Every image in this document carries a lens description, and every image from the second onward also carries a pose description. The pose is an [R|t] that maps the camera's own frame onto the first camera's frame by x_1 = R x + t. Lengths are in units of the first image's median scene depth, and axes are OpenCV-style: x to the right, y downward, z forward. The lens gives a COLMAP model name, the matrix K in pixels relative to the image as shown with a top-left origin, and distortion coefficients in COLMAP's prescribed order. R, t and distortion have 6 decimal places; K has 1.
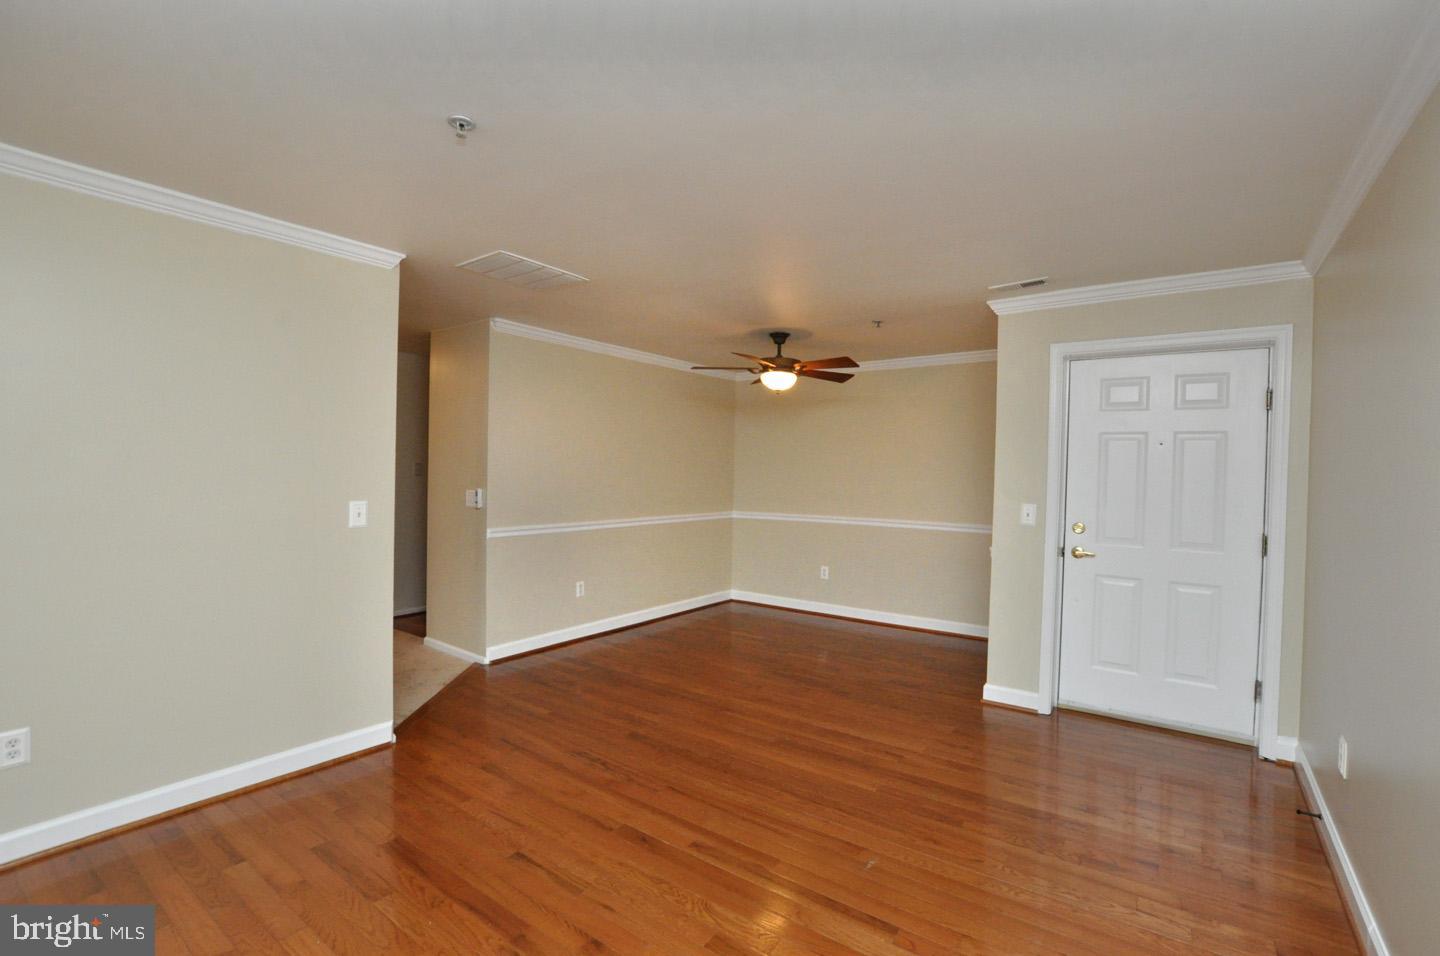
lens RADIAL K [[631.6, 0, 722.8], [0, 631.6, 478.7], [0, 0, 1]] dist [-0.029998, 0.000860]
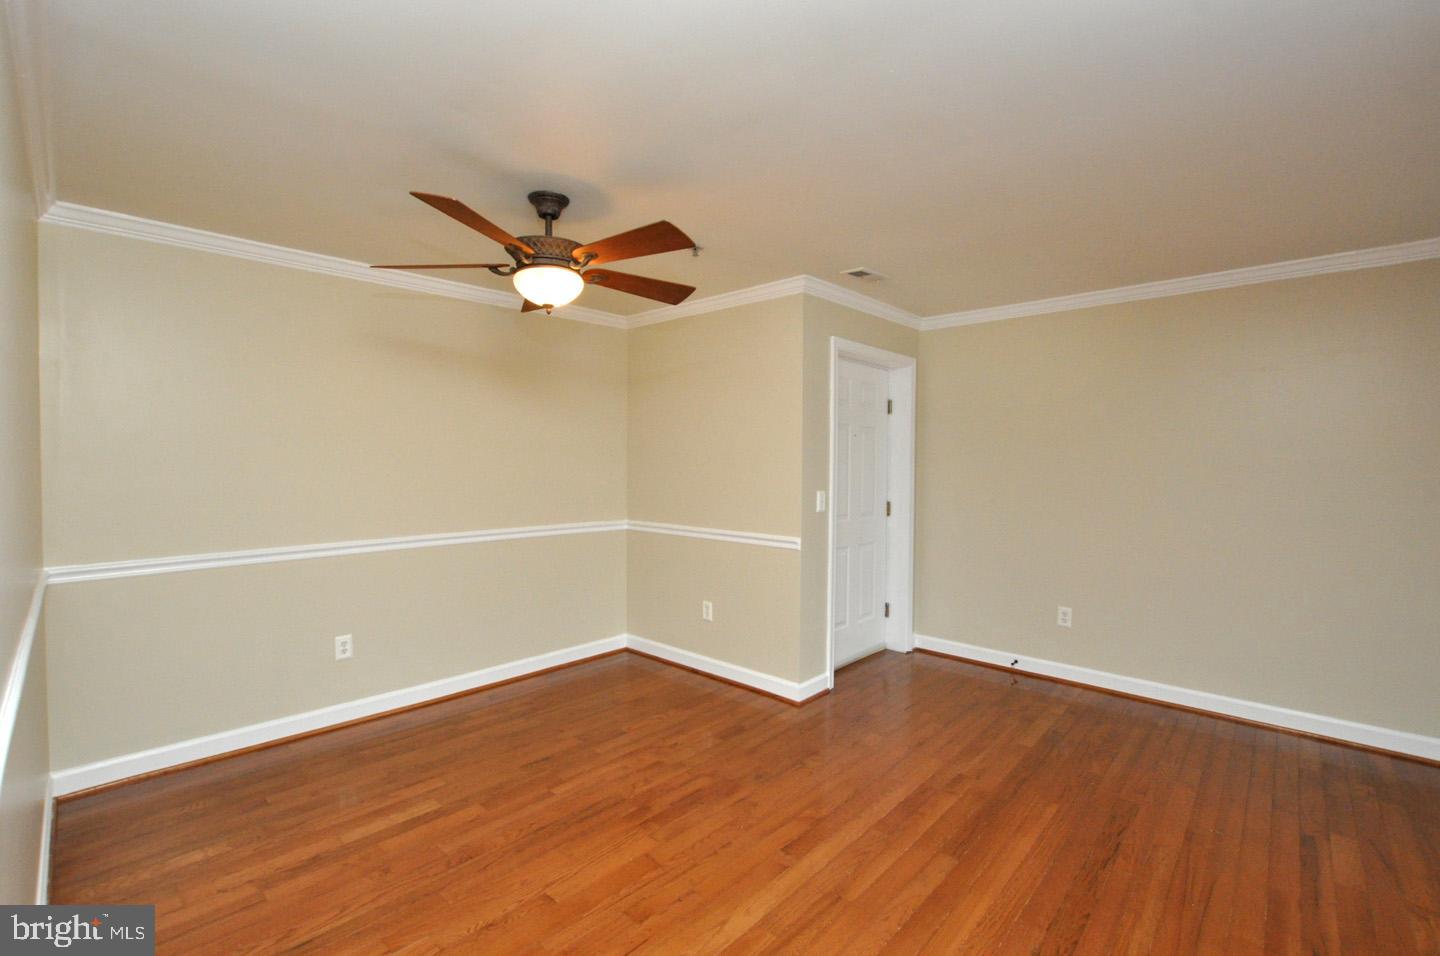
lens RADIAL K [[631.6, 0, 722.8], [0, 631.6, 478.7], [0, 0, 1]] dist [-0.029998, 0.000860]
pose [[0.126216, -0.045009, 0.990981, -0.443383], [0.008979, 0.998981, 0.044229, -0.020824], [-0.991962, 0.003315, 0.126491, 0.853713]]
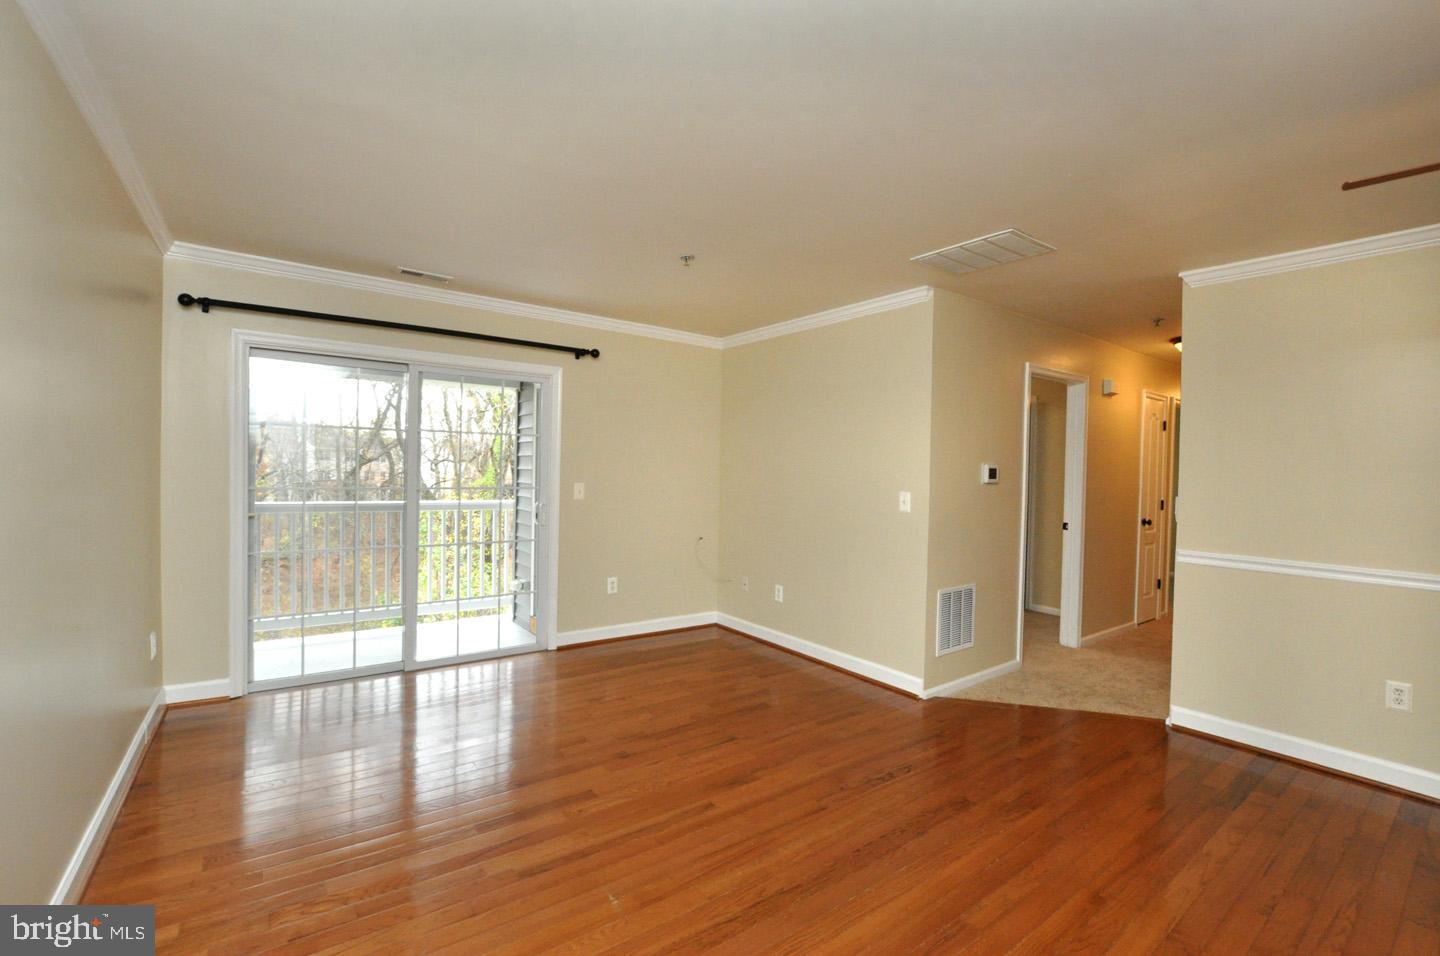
lens RADIAL K [[631.6, 0, 722.8], [0, 631.6, 478.7], [0, 0, 1]] dist [-0.029998, 0.000860]
pose [[-0.299763, -0.011607, -0.953943, 0.511177], [-0.041139, 0.999153, 0.000770, 0.015667], [0.953126, 0.039475, -0.299986, 0.693736]]
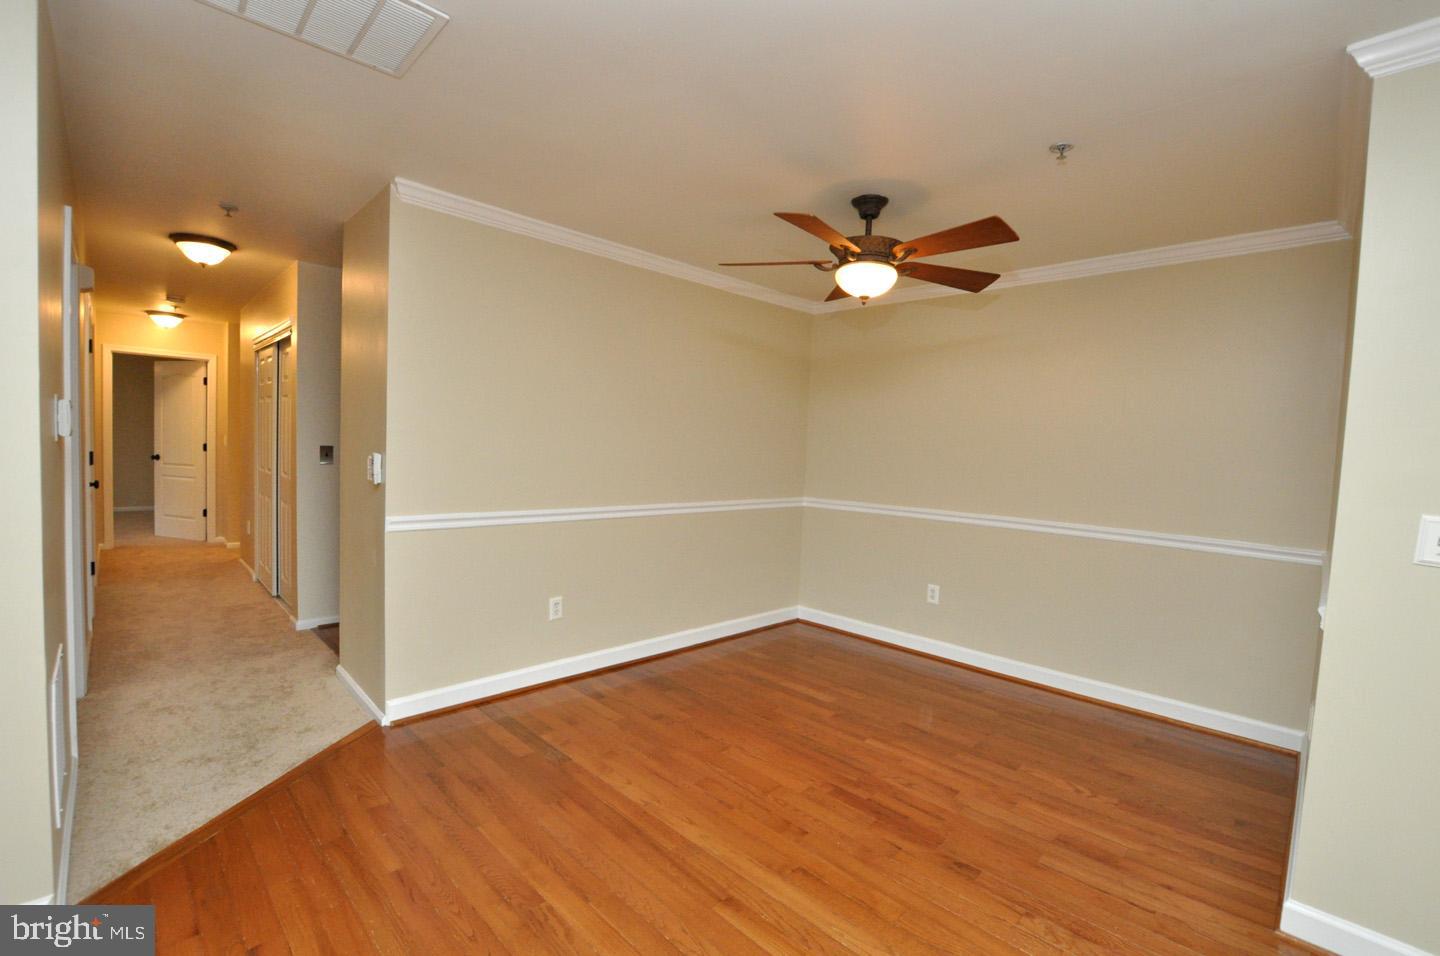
lens RADIAL K [[631.6, 0, 722.8], [0, 631.6, 478.7], [0, 0, 1]] dist [-0.029998, 0.000860]
pose [[0.986884, 0.029992, -0.158617, 0.059907], [-0.024281, 0.998990, 0.037818, 0.008881], [0.159591, -0.033470, 0.986616, 0.430190]]
